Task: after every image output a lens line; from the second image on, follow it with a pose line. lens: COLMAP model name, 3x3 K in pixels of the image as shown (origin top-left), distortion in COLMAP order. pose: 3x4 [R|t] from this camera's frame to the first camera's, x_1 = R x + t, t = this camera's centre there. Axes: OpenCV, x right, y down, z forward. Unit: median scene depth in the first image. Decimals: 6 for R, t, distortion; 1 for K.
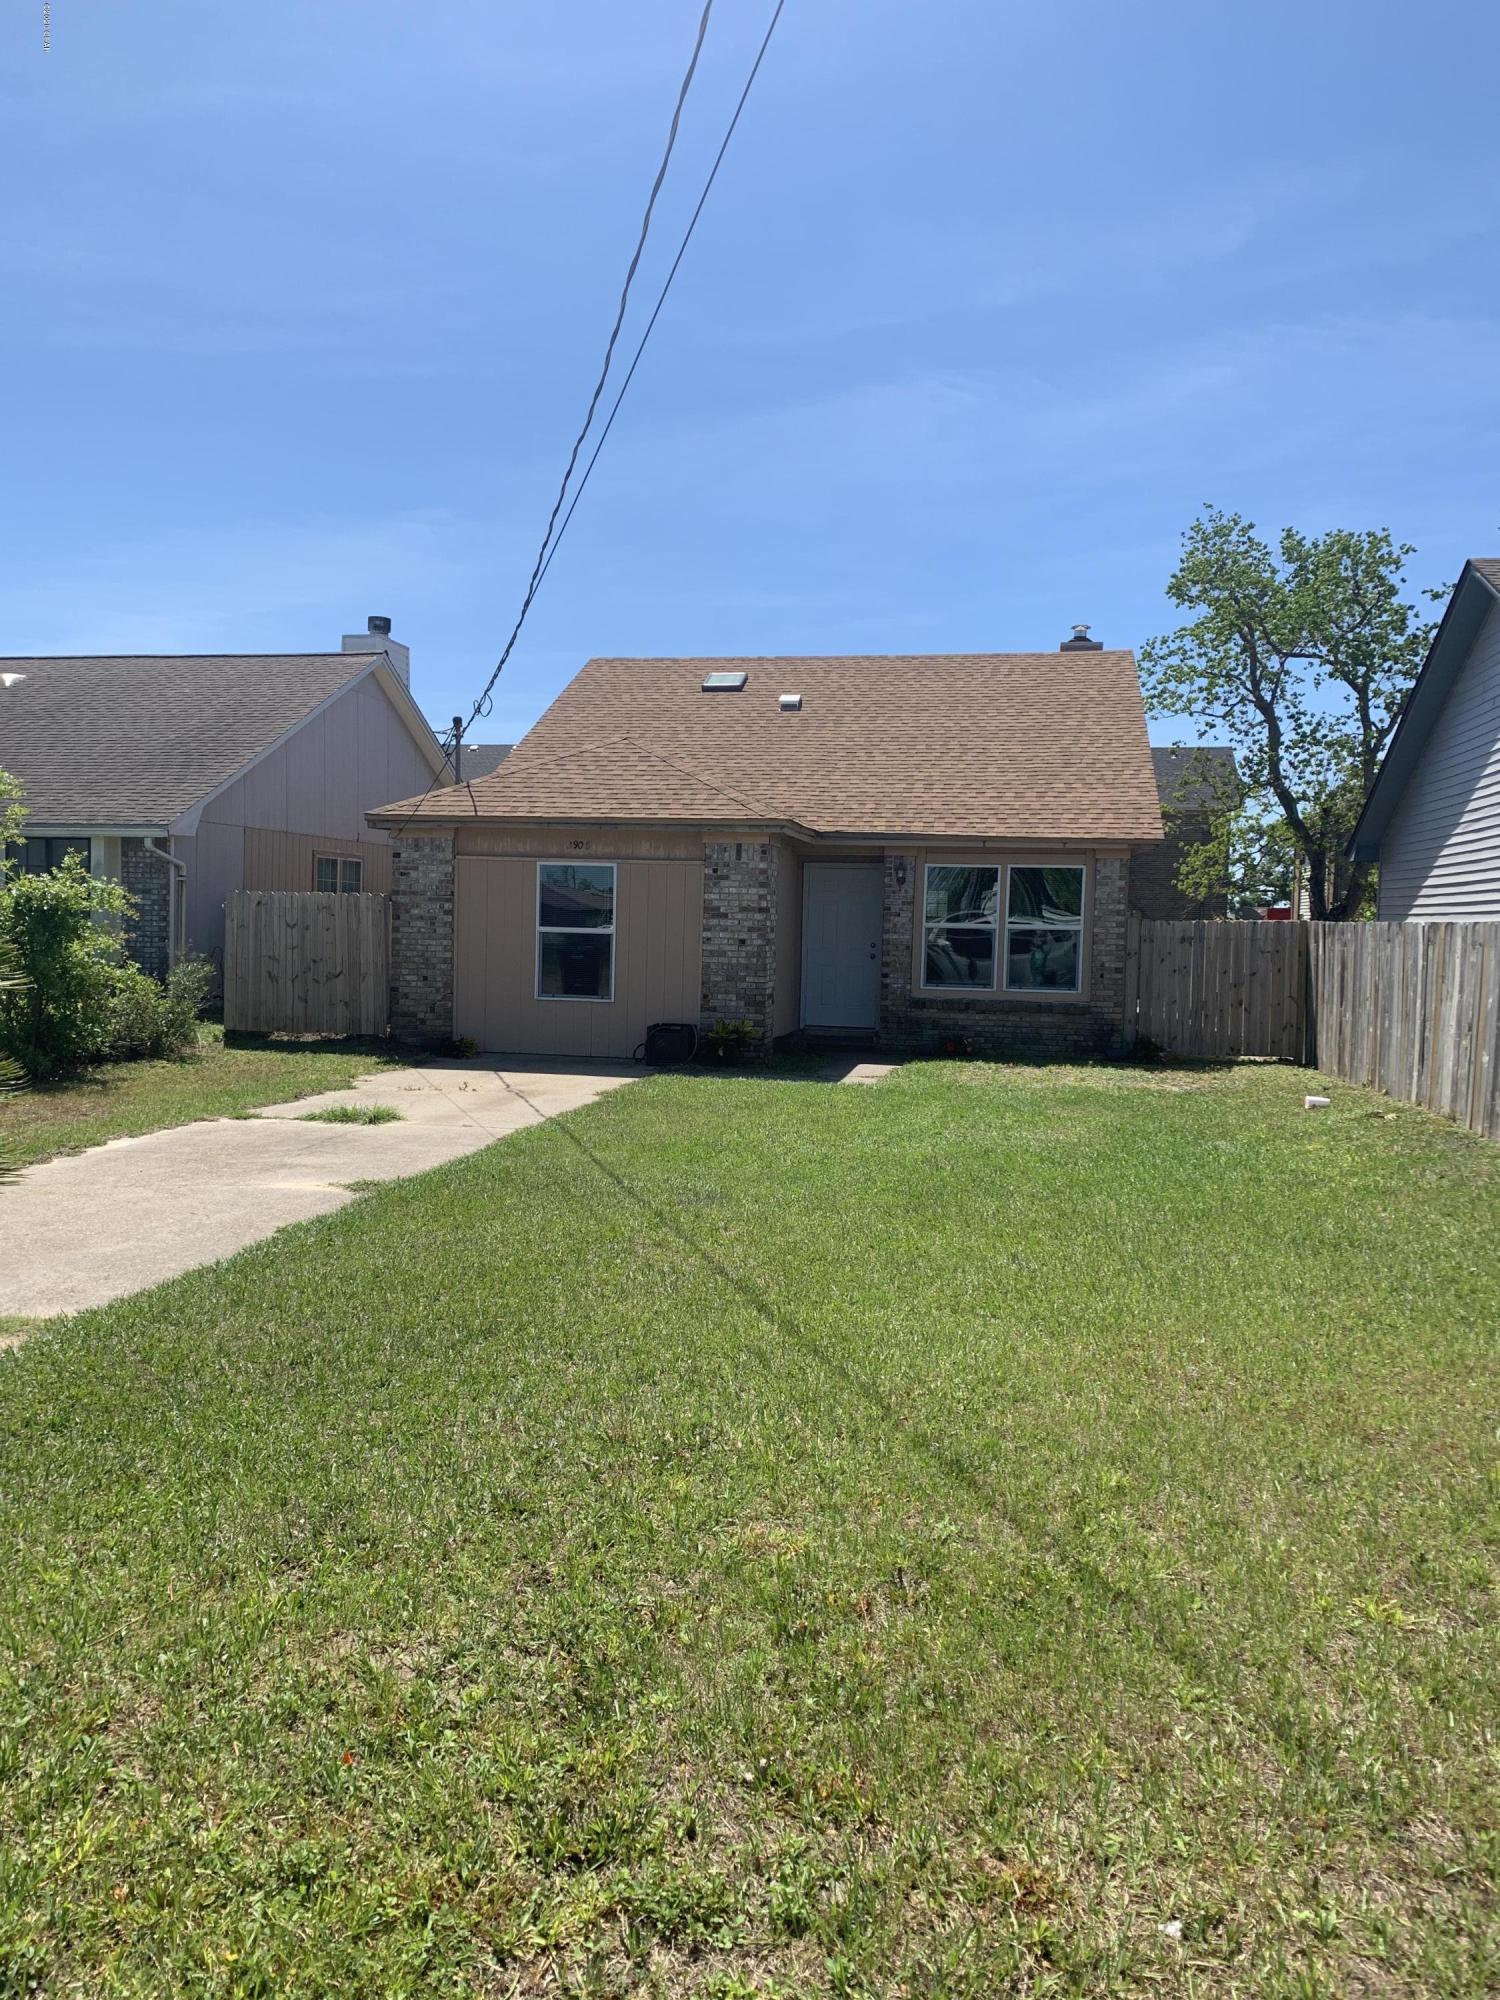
lens RADIAL K [[1499.6, 0, 751.5], [0, 1499.6, 999.4], [0, 0, 1]] dist [0.012666, -0.019321]
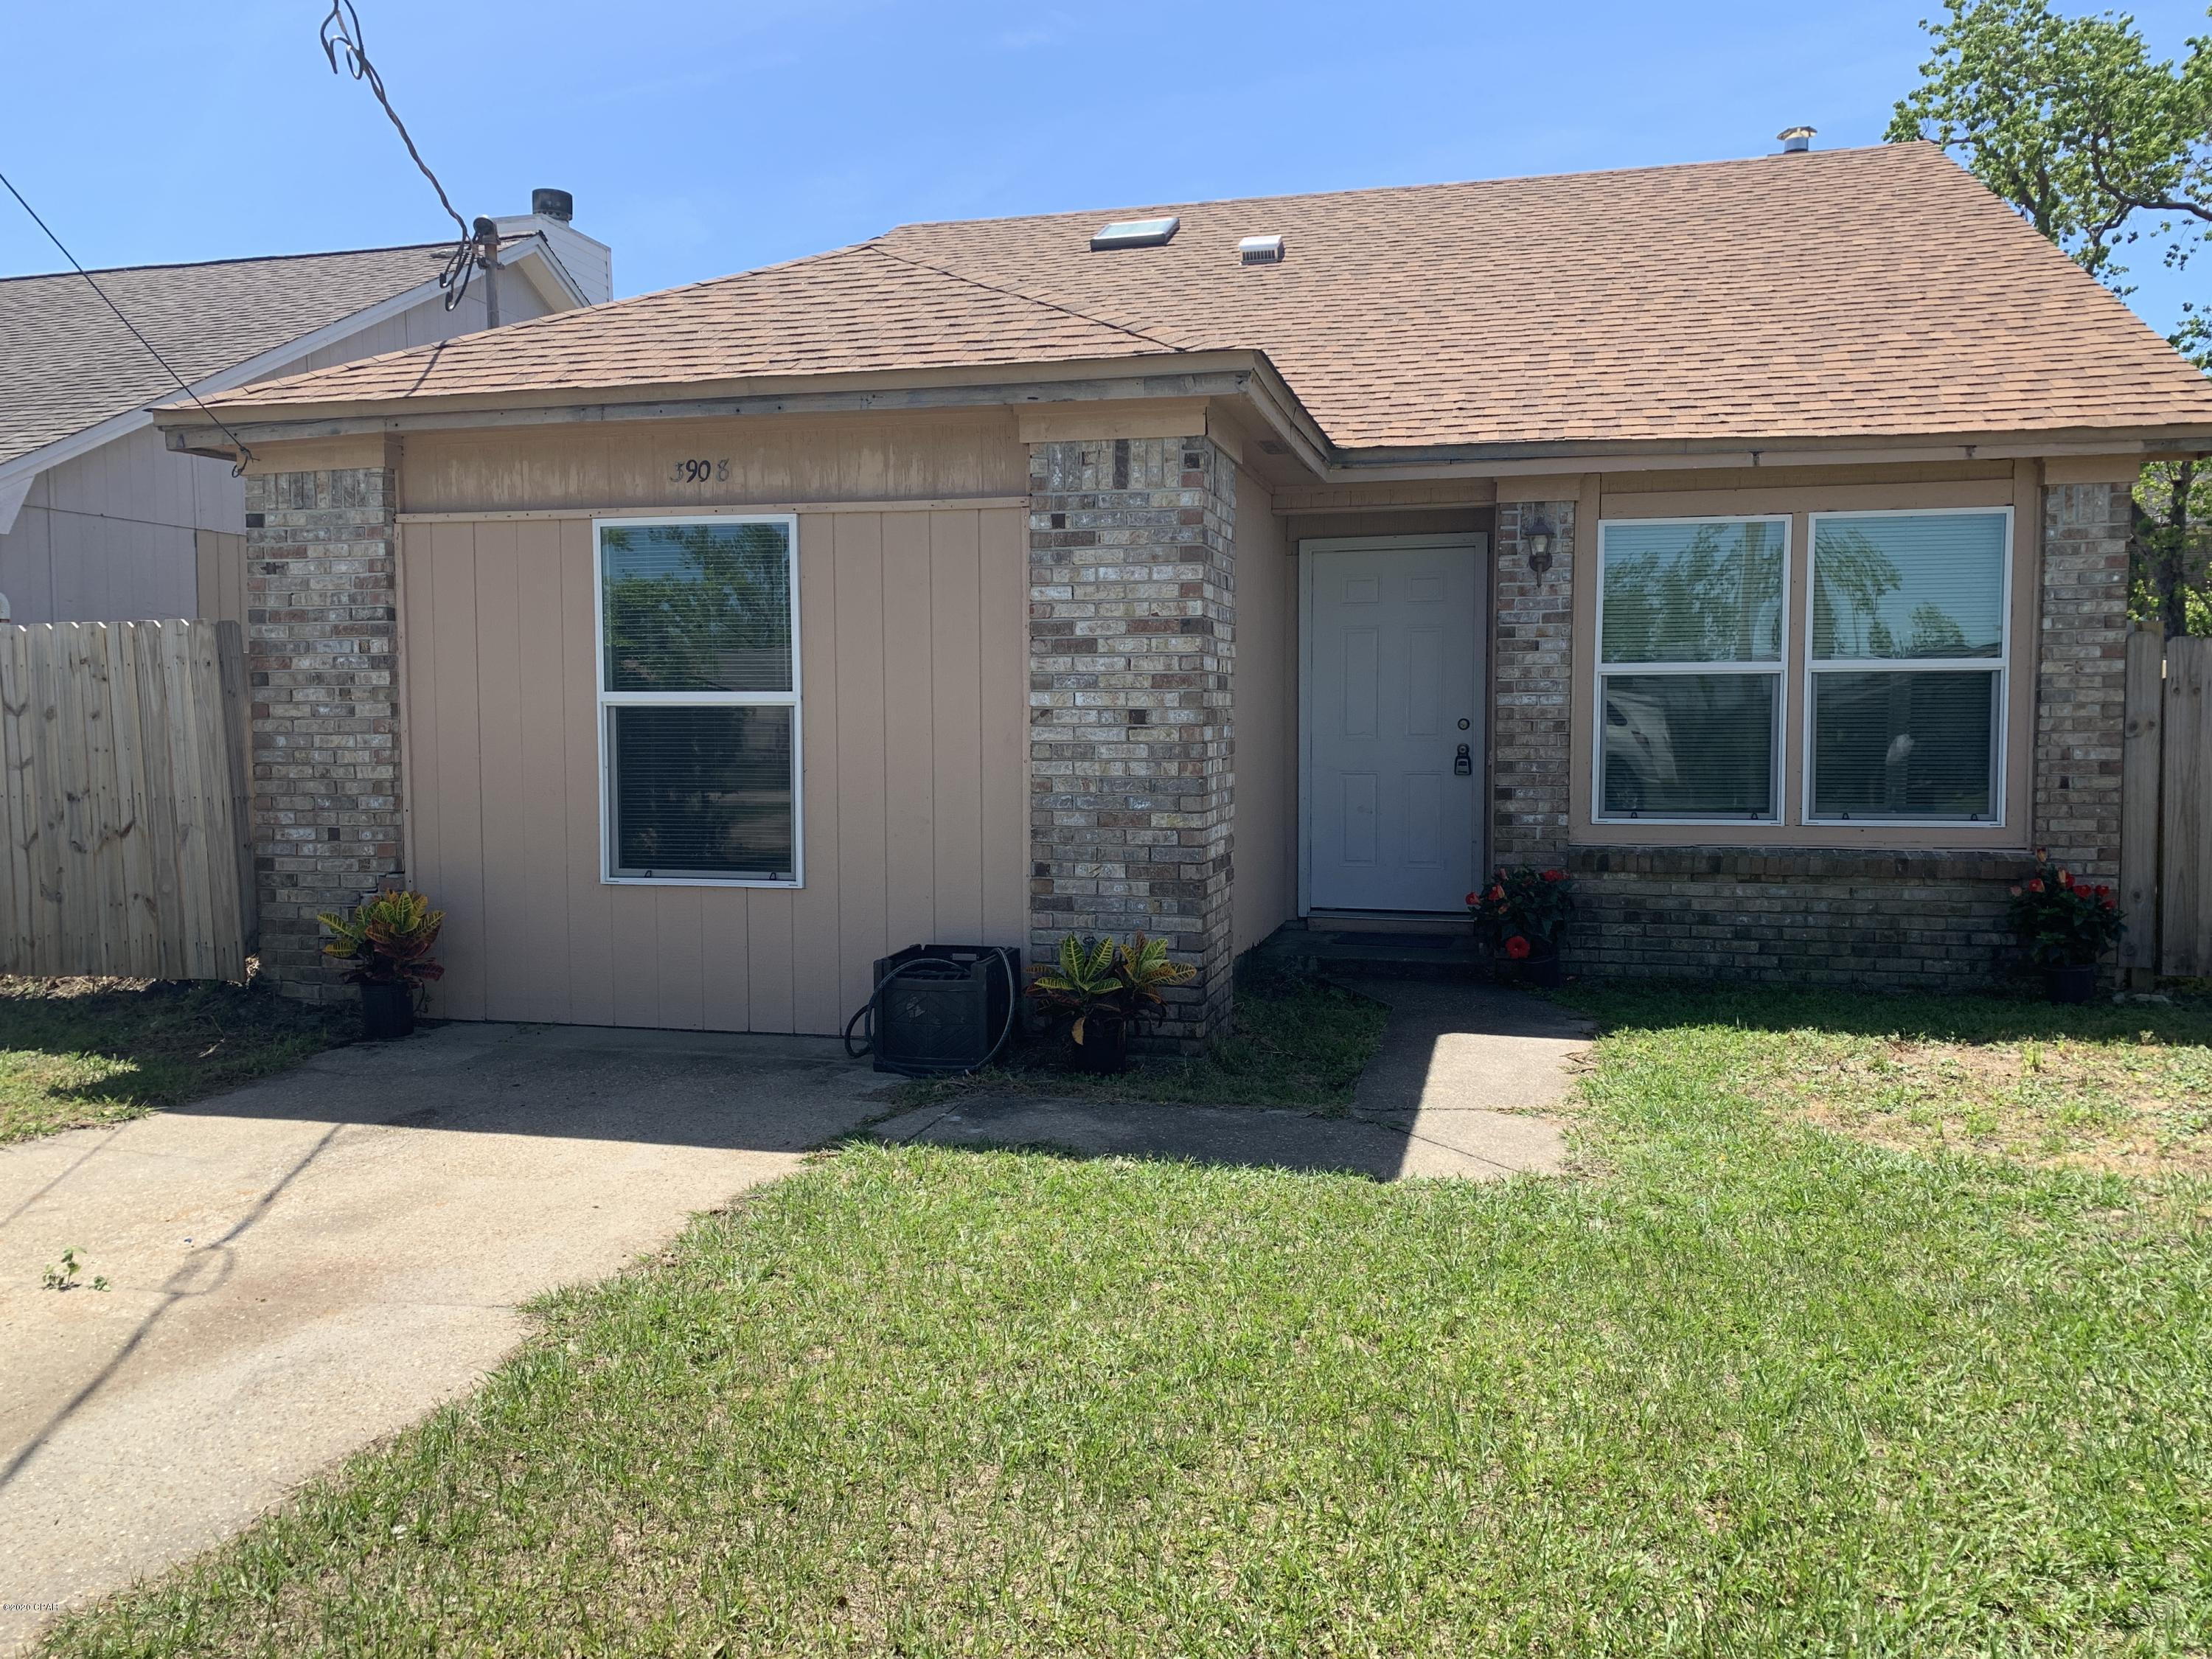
lens RADIAL K [[1658.6, 0, 1099.7], [0, 1658.6, 830.7], [0, 0, 1]] dist [0.012666, -0.019321]
pose [[0.996672, -0.022335, -0.078399, 0.014751], [0.023534, 0.999619, 0.014400, -0.016517], [0.078048, -0.016197, 0.996818, 0.584372]]
